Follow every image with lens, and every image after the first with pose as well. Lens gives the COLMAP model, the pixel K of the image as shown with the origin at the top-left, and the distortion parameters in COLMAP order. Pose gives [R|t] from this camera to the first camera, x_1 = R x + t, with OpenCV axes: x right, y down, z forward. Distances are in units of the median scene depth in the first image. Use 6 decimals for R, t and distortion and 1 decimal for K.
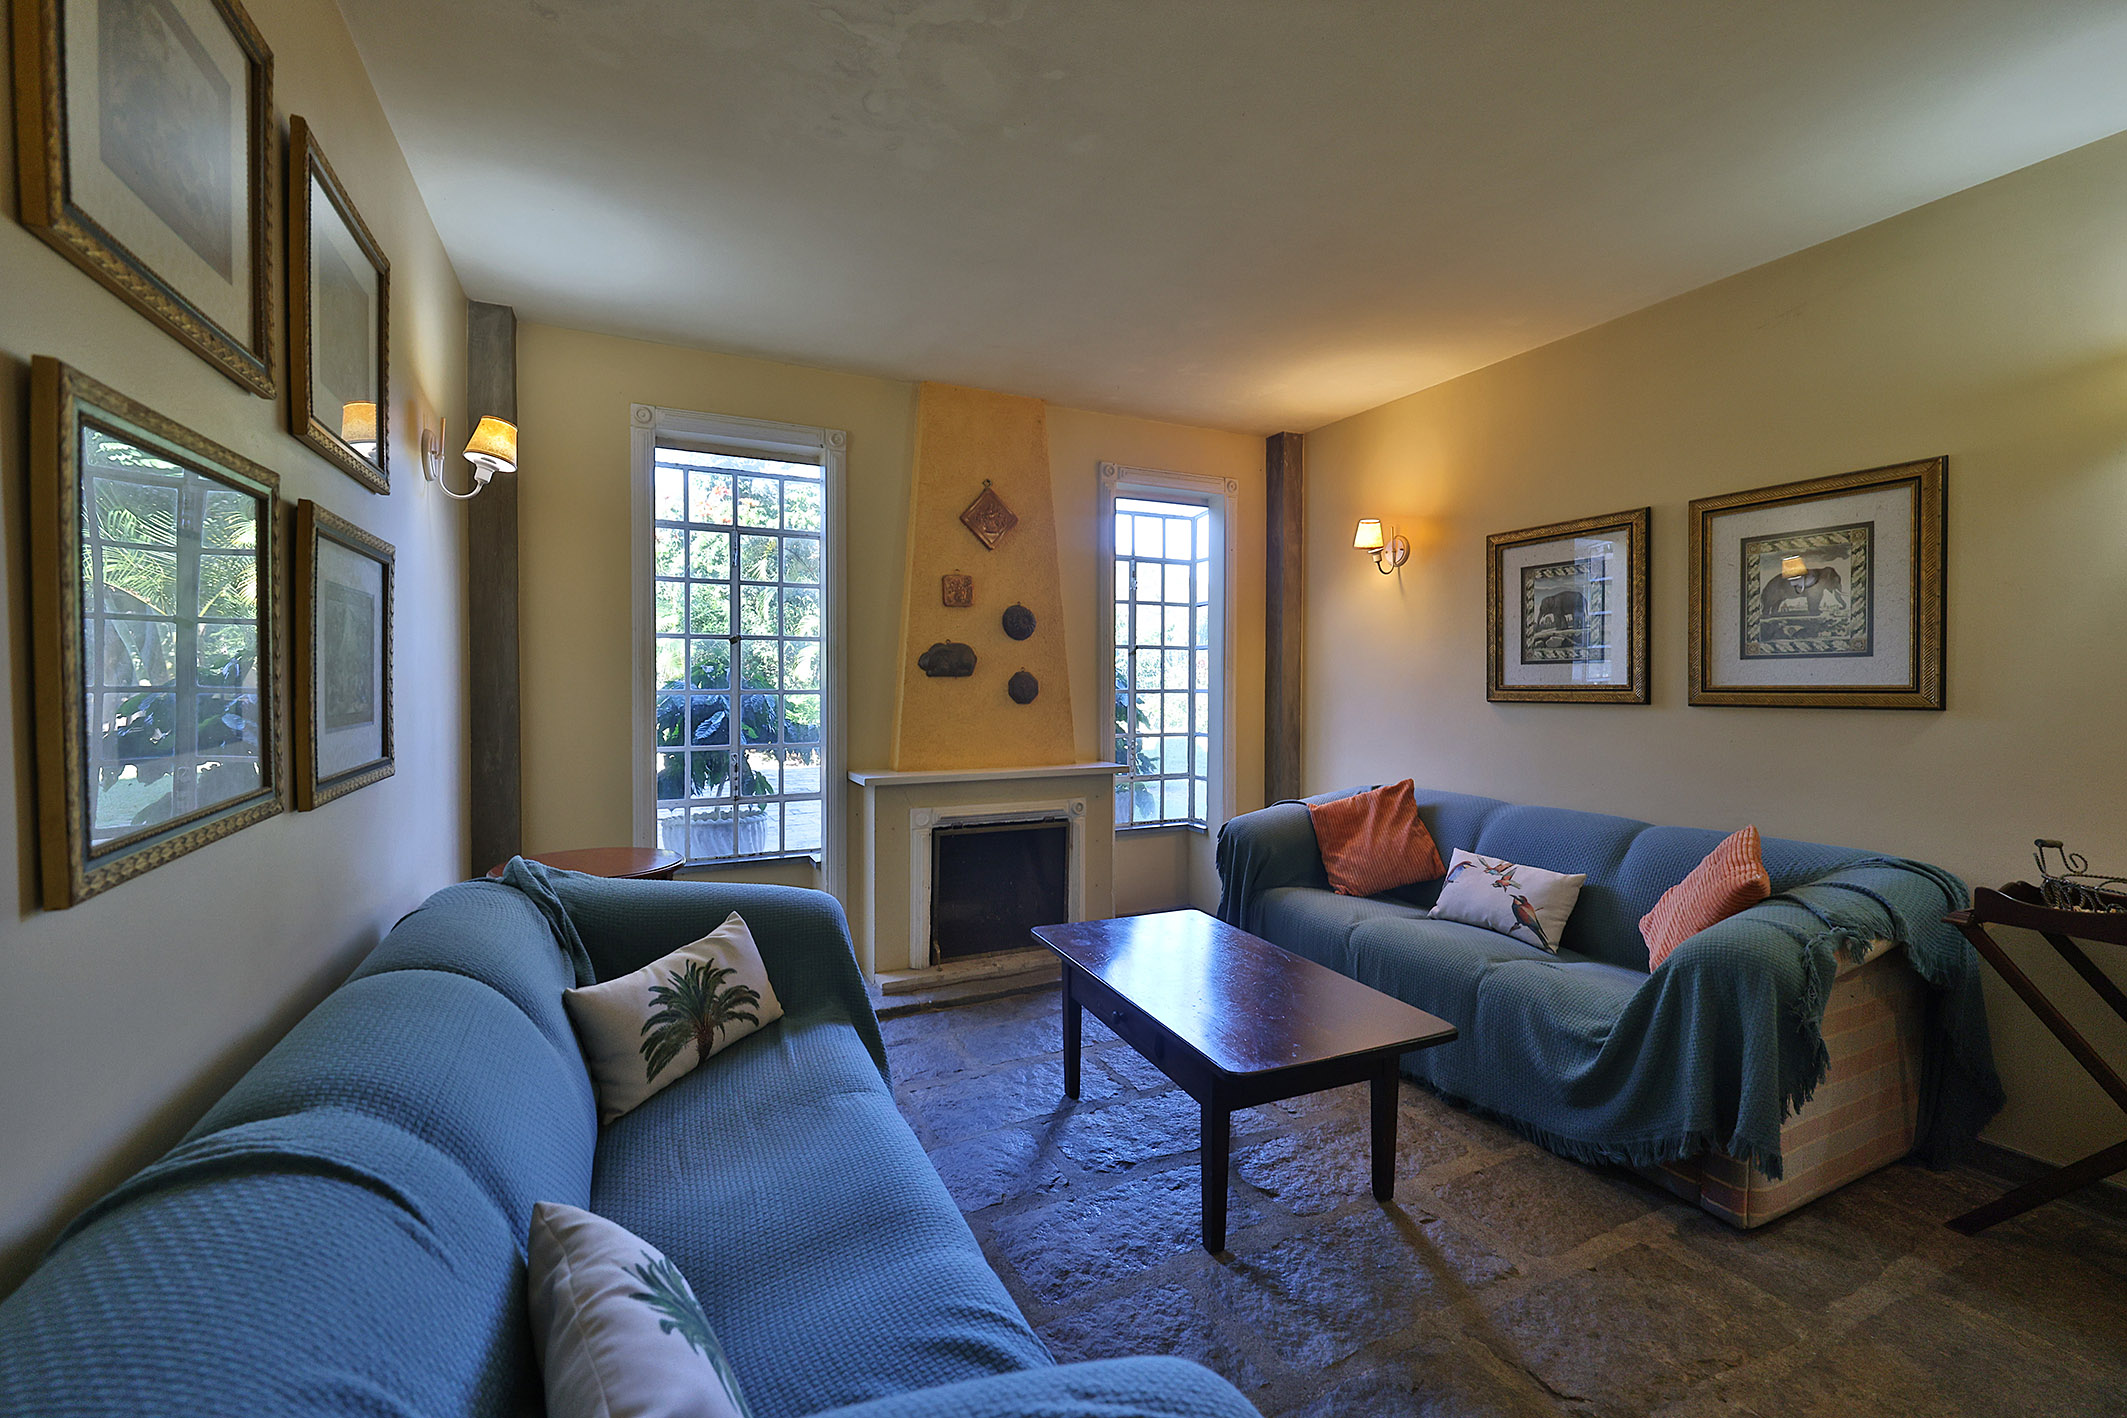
lens RADIAL K [[830.2, 0, 1053.9], [0, 830.2, 694.1], [0, 0, 1]] dist [0.003496, 0.000724]
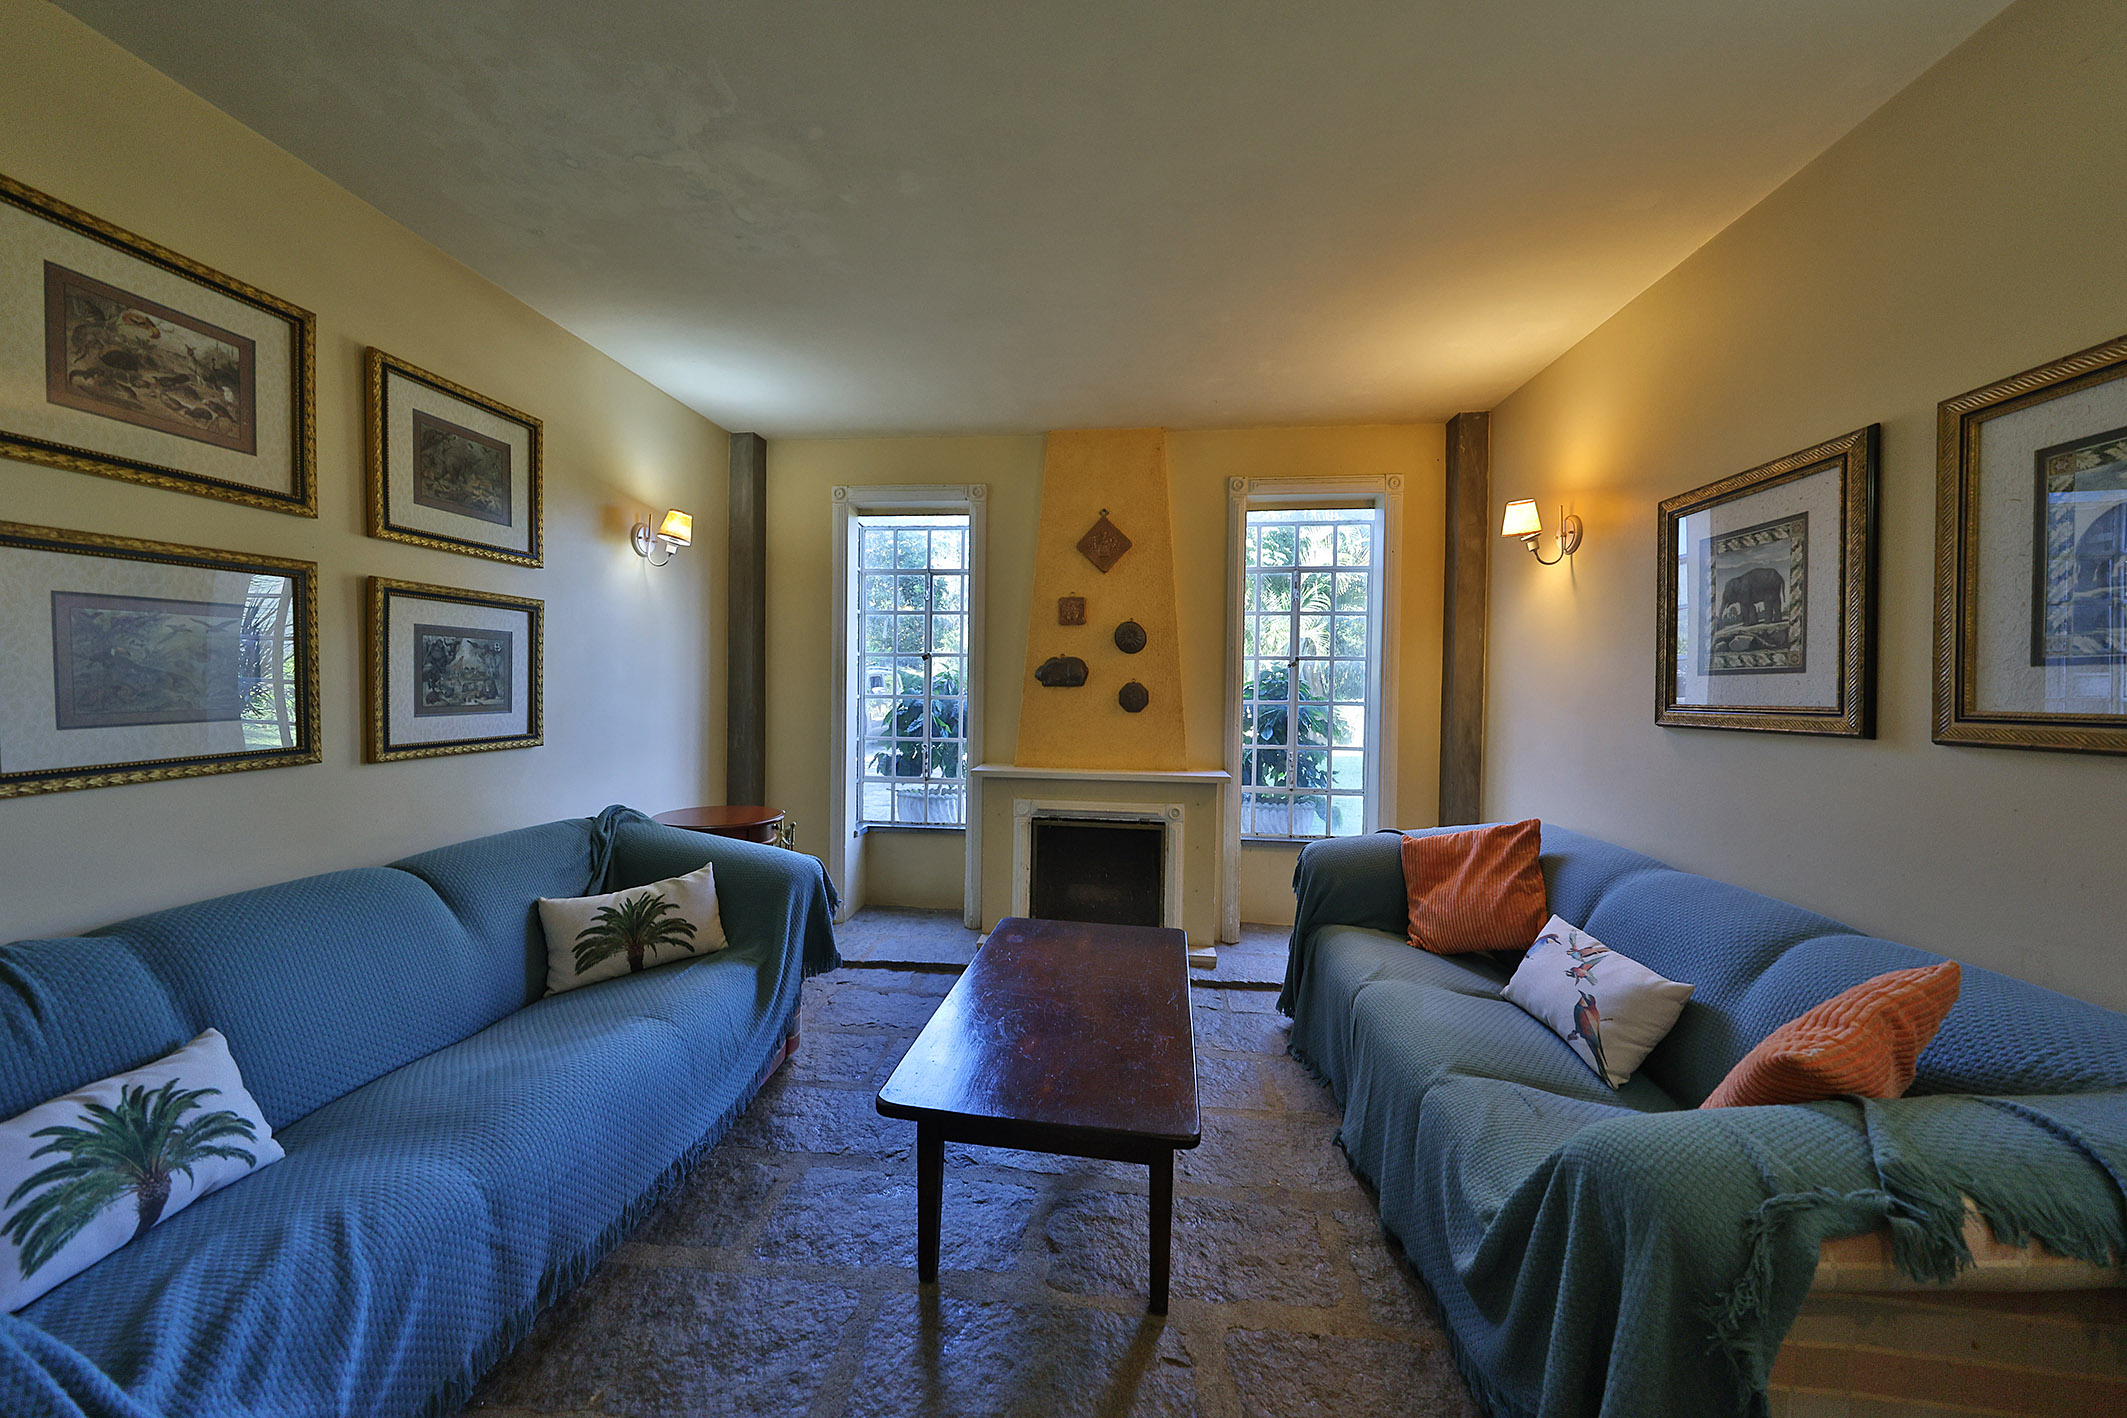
lens RADIAL K [[689.7, 0, 1072.3], [0, 689.7, 699.4], [0, 0, 1]] dist [-0.000231, 0.000044]
pose [[0.858631, 0.017307, -0.512301, 0.417948], [-0.018755, 0.999821, 0.002343, -0.006727], [0.512250, 0.007597, 0.858803, 0.220638]]
